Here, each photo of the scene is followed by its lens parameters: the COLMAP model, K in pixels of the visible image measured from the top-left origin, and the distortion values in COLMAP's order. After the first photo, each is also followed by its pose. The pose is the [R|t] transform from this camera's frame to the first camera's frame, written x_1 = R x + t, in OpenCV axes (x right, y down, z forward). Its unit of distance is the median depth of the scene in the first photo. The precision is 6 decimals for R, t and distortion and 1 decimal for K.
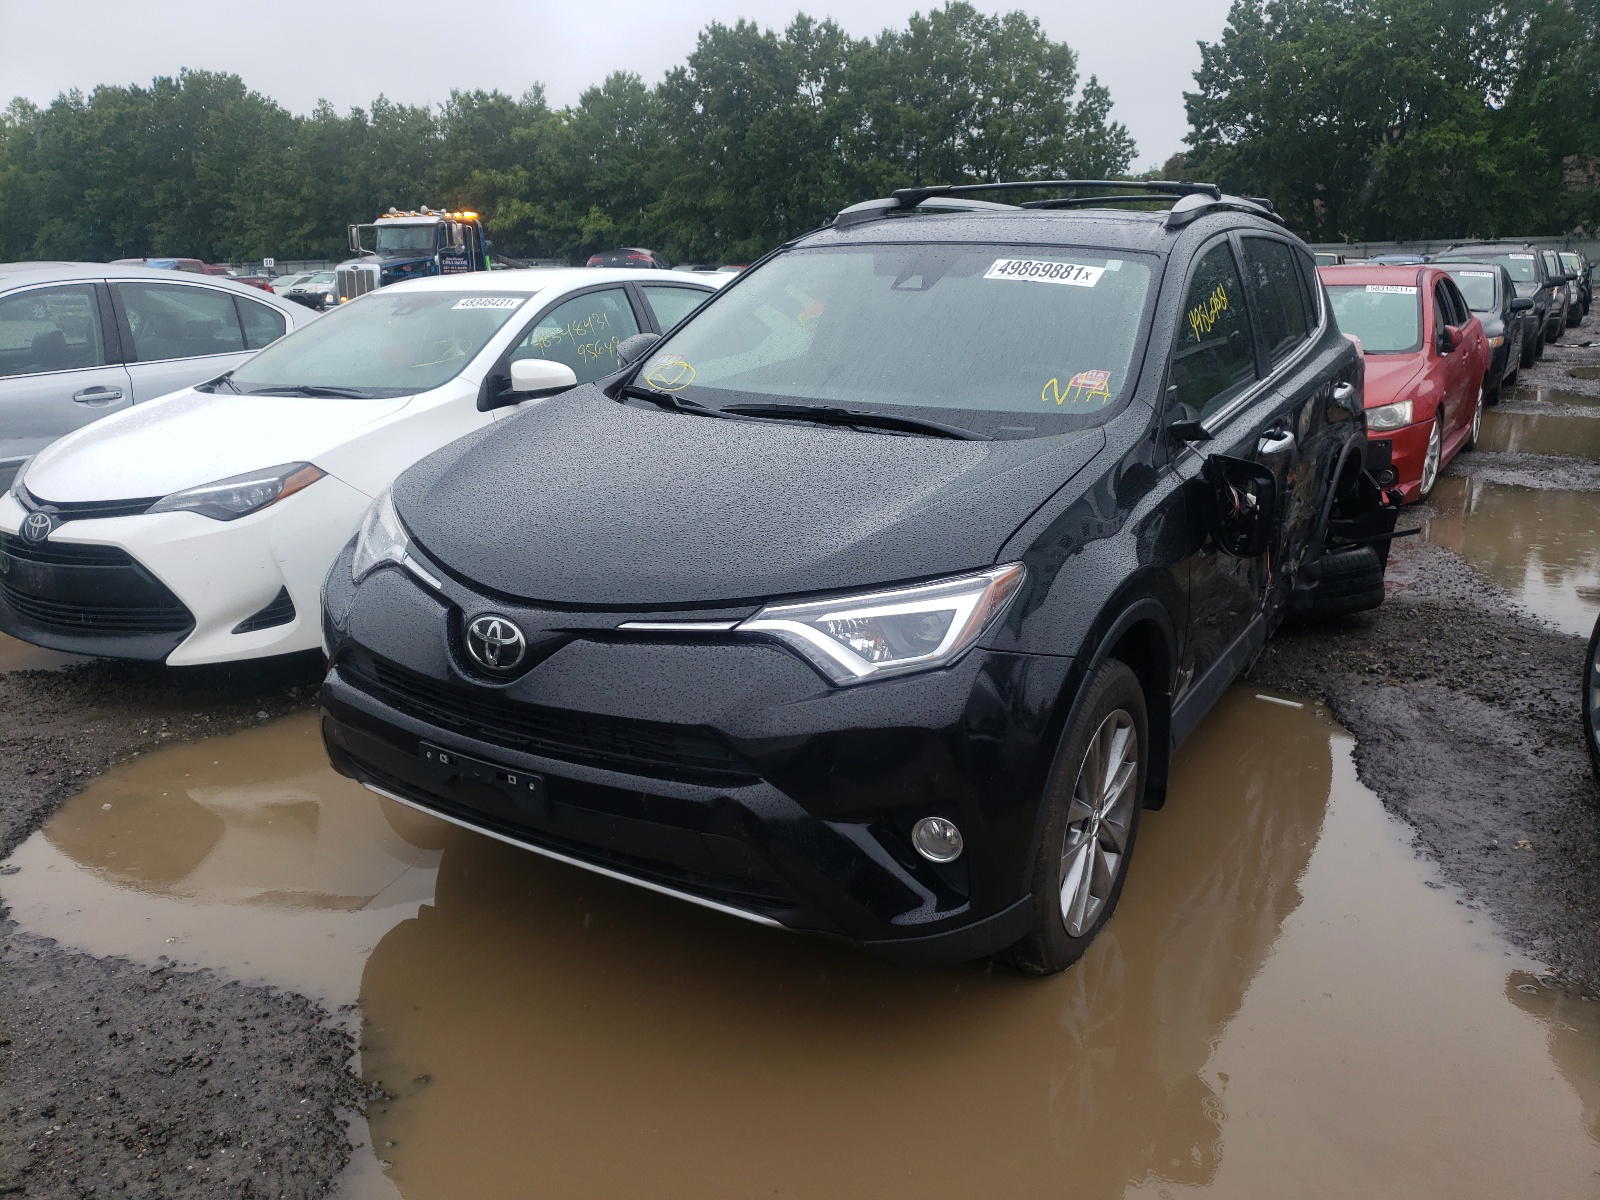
lens RADIAL K [[1204.7, 0, 796.8], [0, 1204.7, 602.6], [0, 0, 1]] dist [-0.007721, 0.025355]
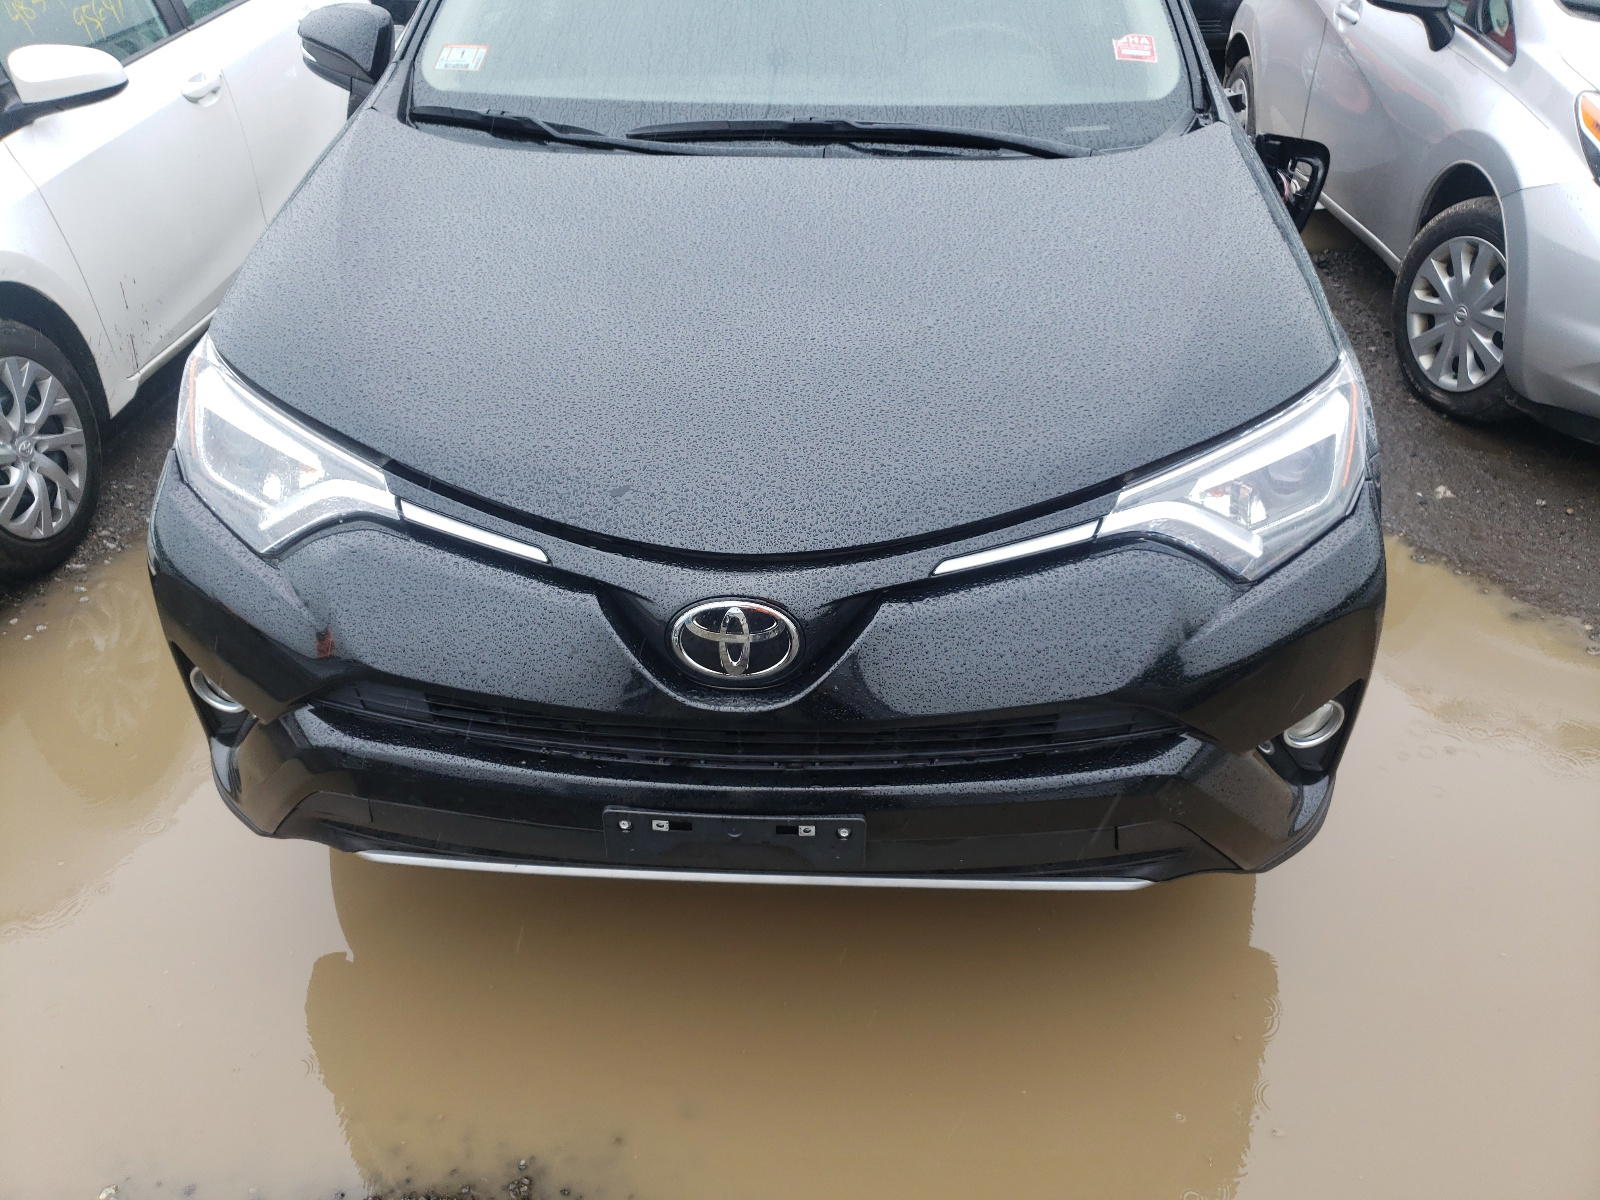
lens RADIAL K [[1204.7, 0, 796.0], [0, 1204.7, 616.7], [0, 0, 1]] dist [-0.007721, 0.025355]
pose [[0.879430, -0.275655, 0.388095, -0.446372], [0.143523, 0.930879, 0.335956, -0.174179], [-0.453877, -0.239749, 0.858205, 0.454928]]
